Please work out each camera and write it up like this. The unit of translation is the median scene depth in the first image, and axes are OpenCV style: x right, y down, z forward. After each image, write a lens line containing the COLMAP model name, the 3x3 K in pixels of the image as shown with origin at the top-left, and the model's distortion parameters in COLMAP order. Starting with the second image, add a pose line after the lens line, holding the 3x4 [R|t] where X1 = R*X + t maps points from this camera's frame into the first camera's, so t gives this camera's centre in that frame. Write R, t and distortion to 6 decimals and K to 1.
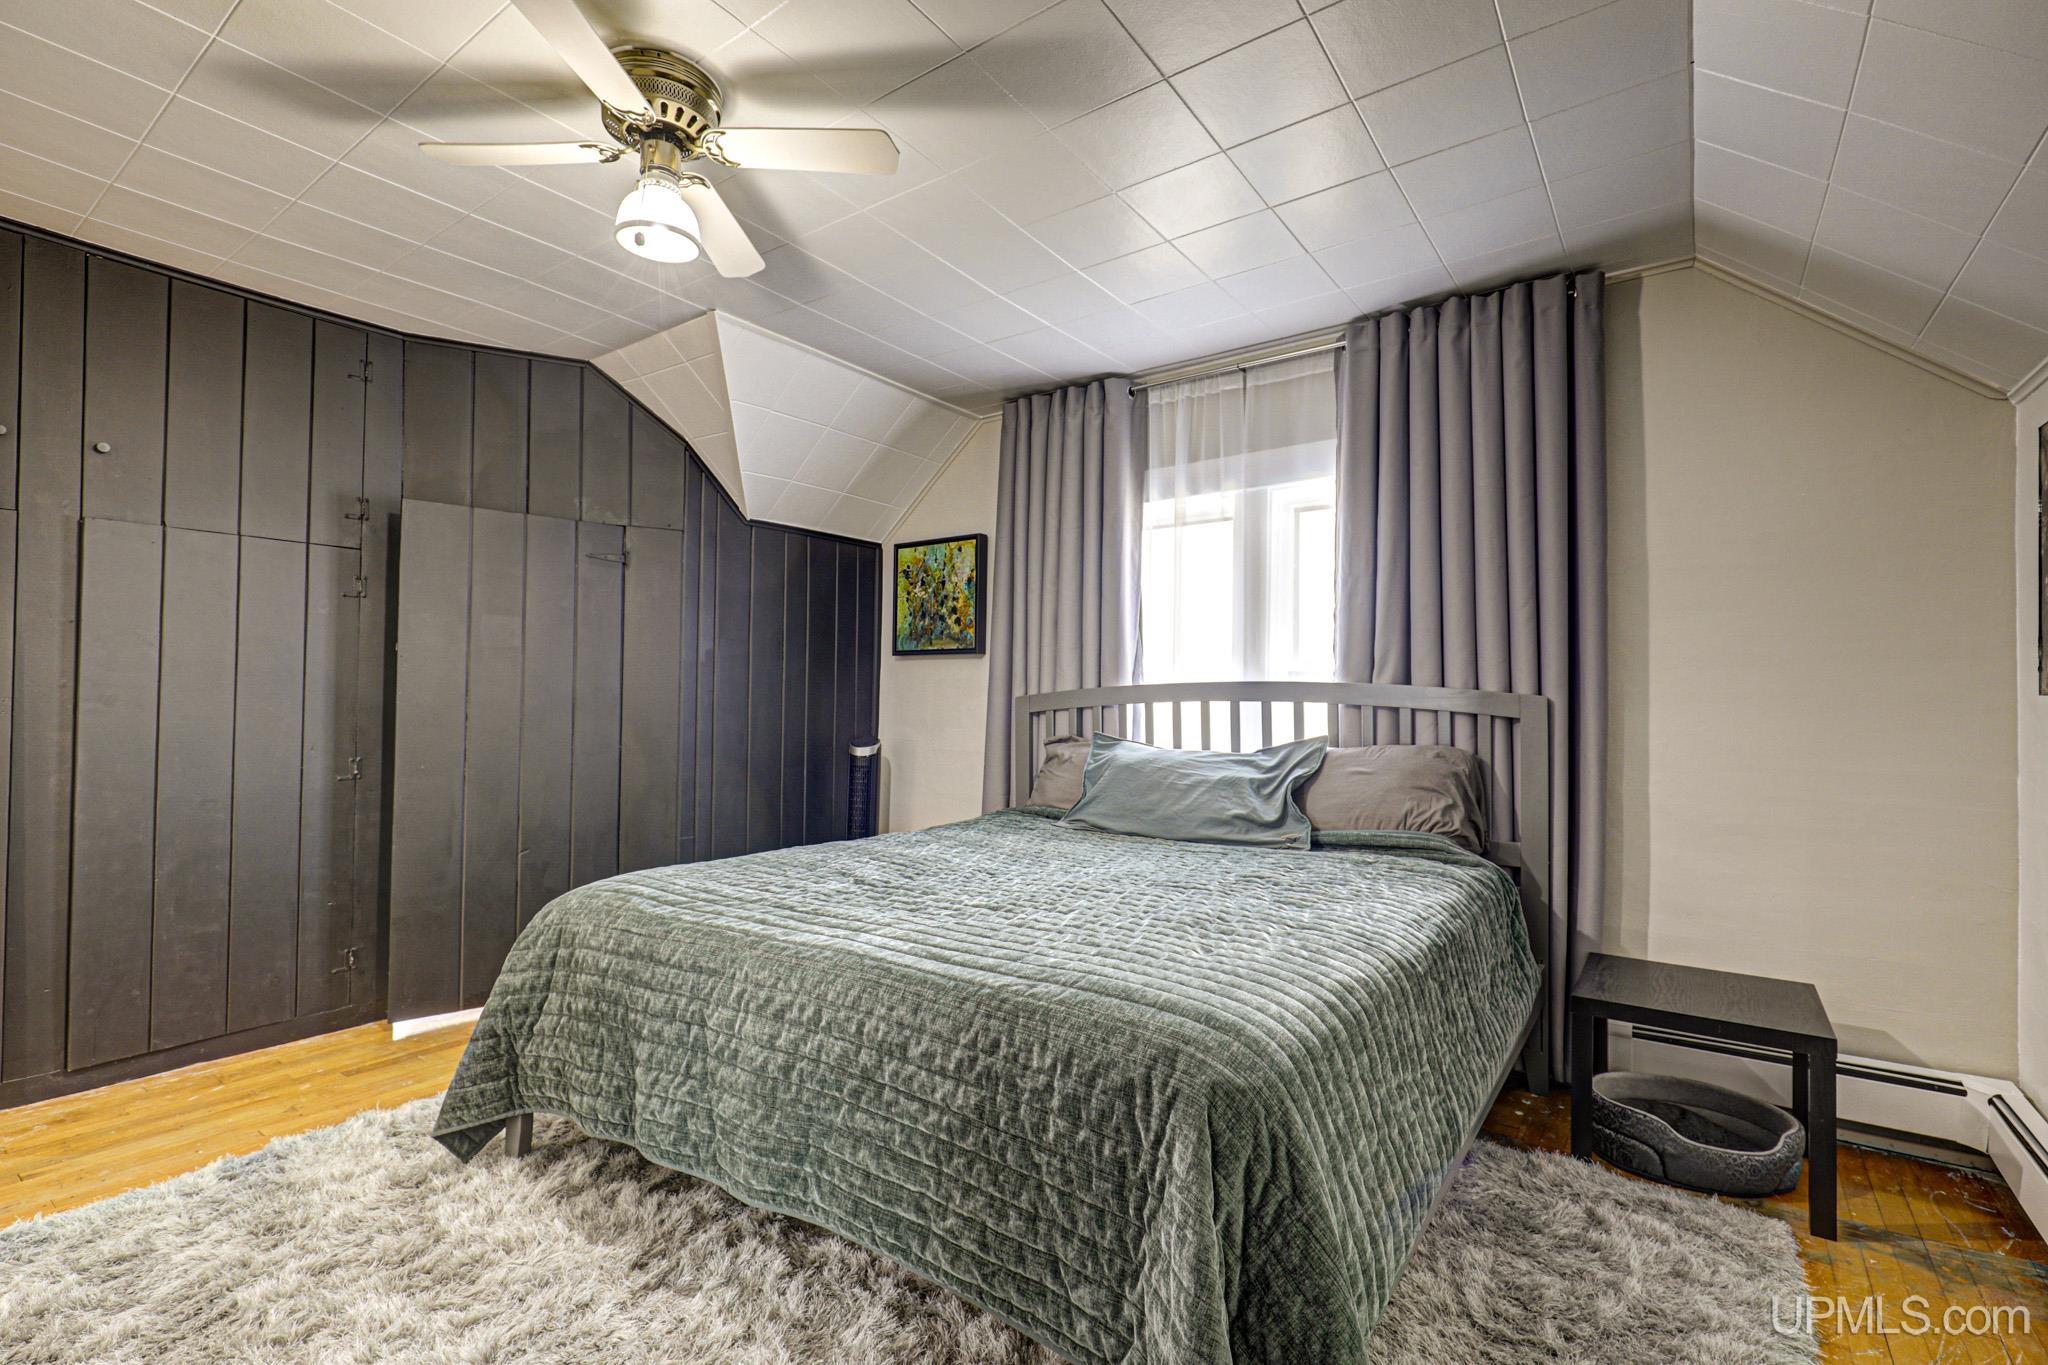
lens RADIAL K [[921.0, 0, 1024.0], [0, 921.0, 682.5], [0, 0, 1]] dist [0.000175, 0.000078]
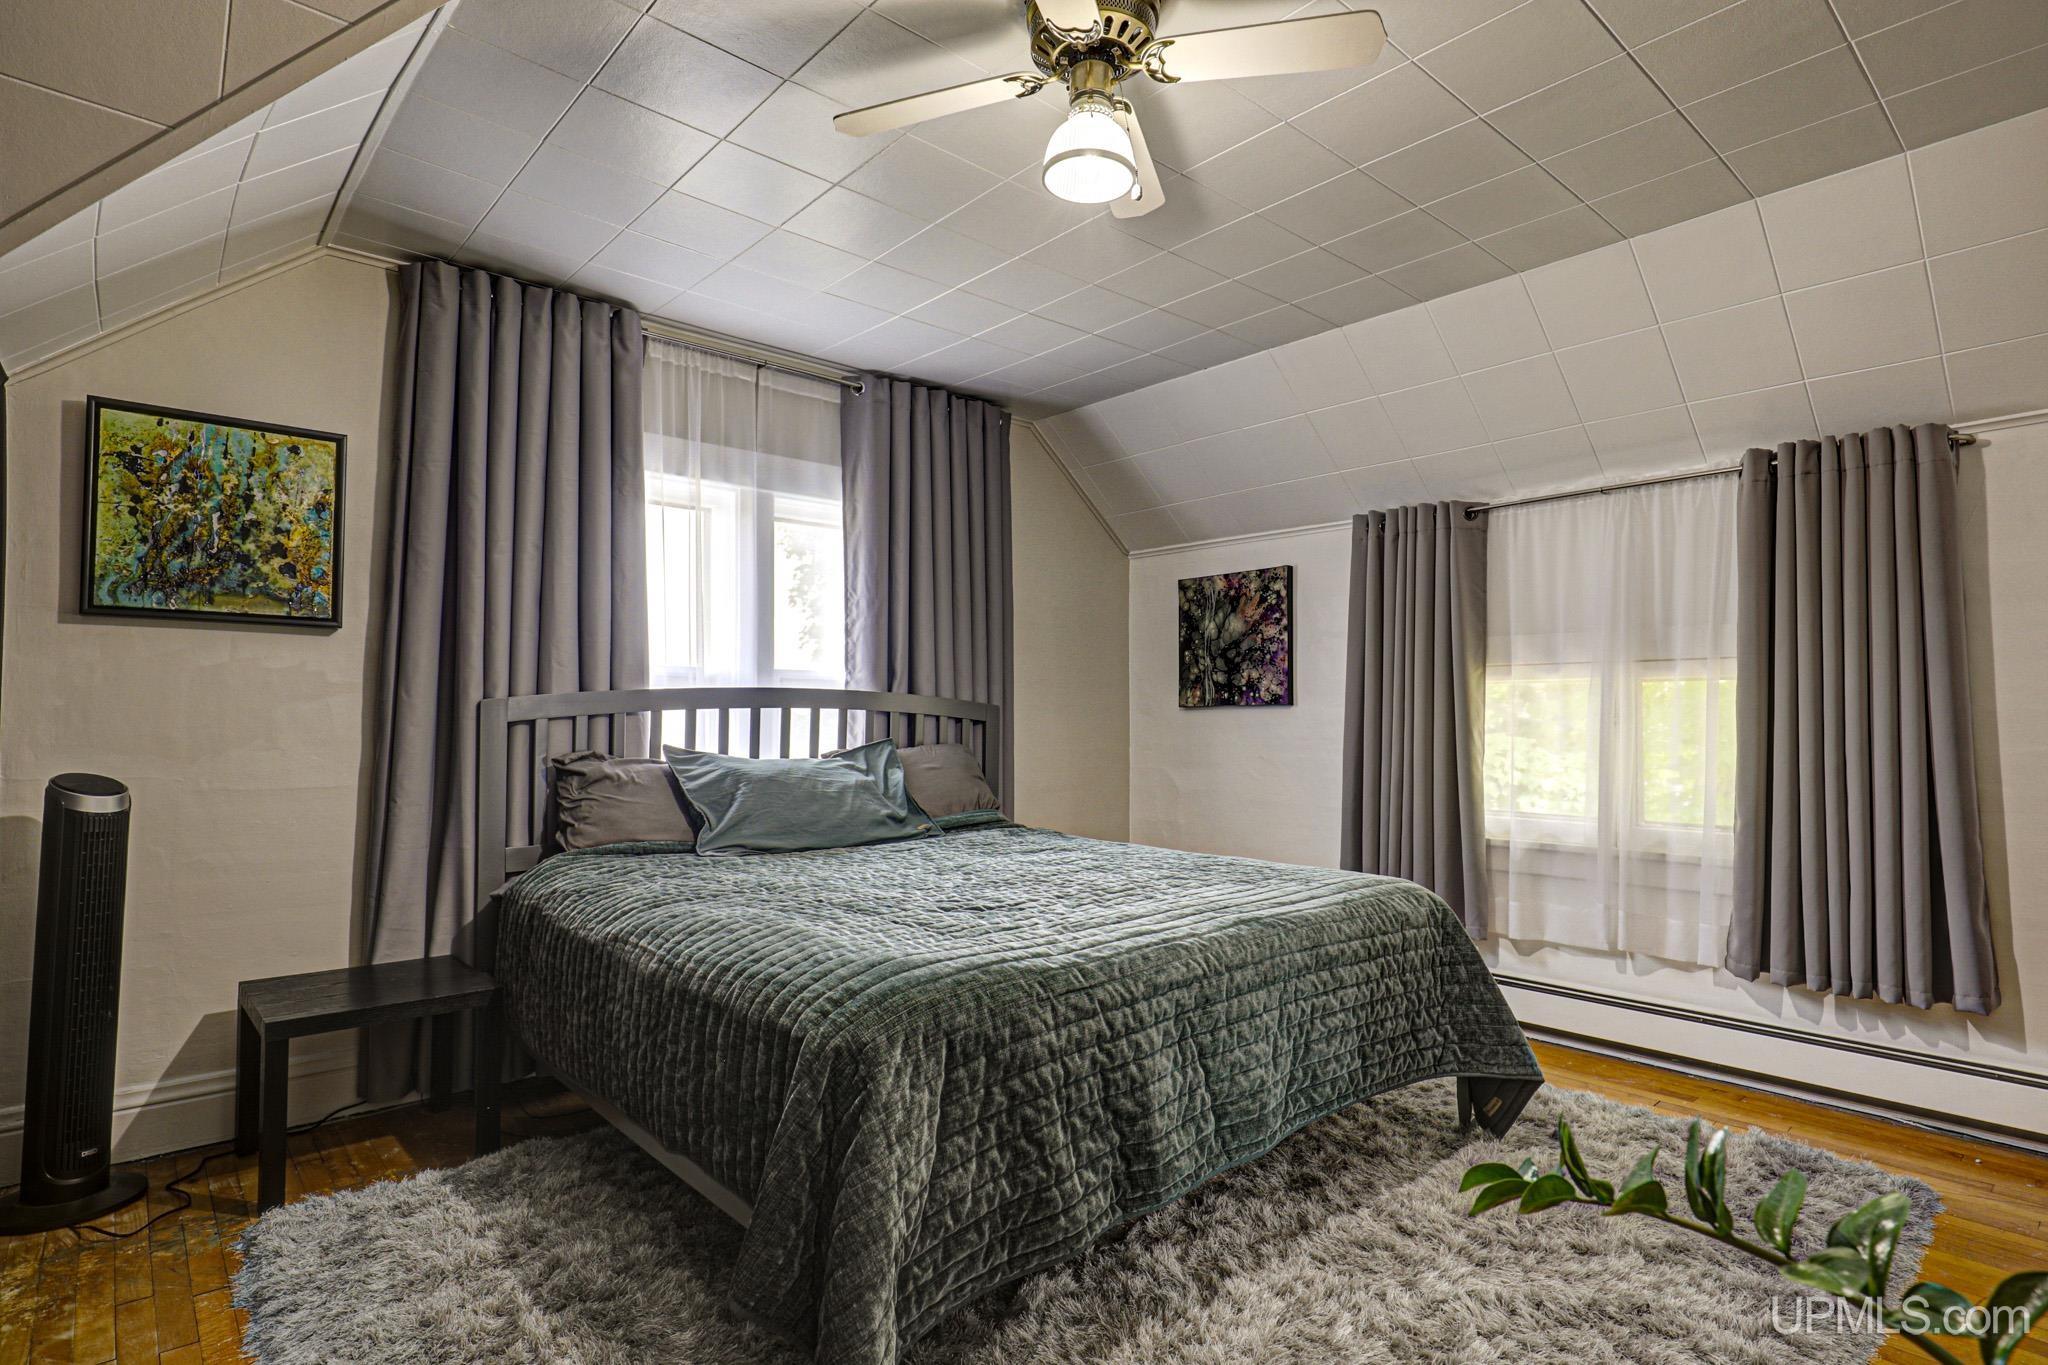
lens RADIAL K [[1055.1, 0, 1024.0], [0, 1055.1, 682.5], [0, 0, 1]] dist [-0.000430, -0.000011]
pose [[0.218674, 0.028319, 0.975387, -0.766224], [-0.023583, 0.999440, -0.023730, 0.013020], [-0.975513, -0.017814, 0.219220, 0.473532]]
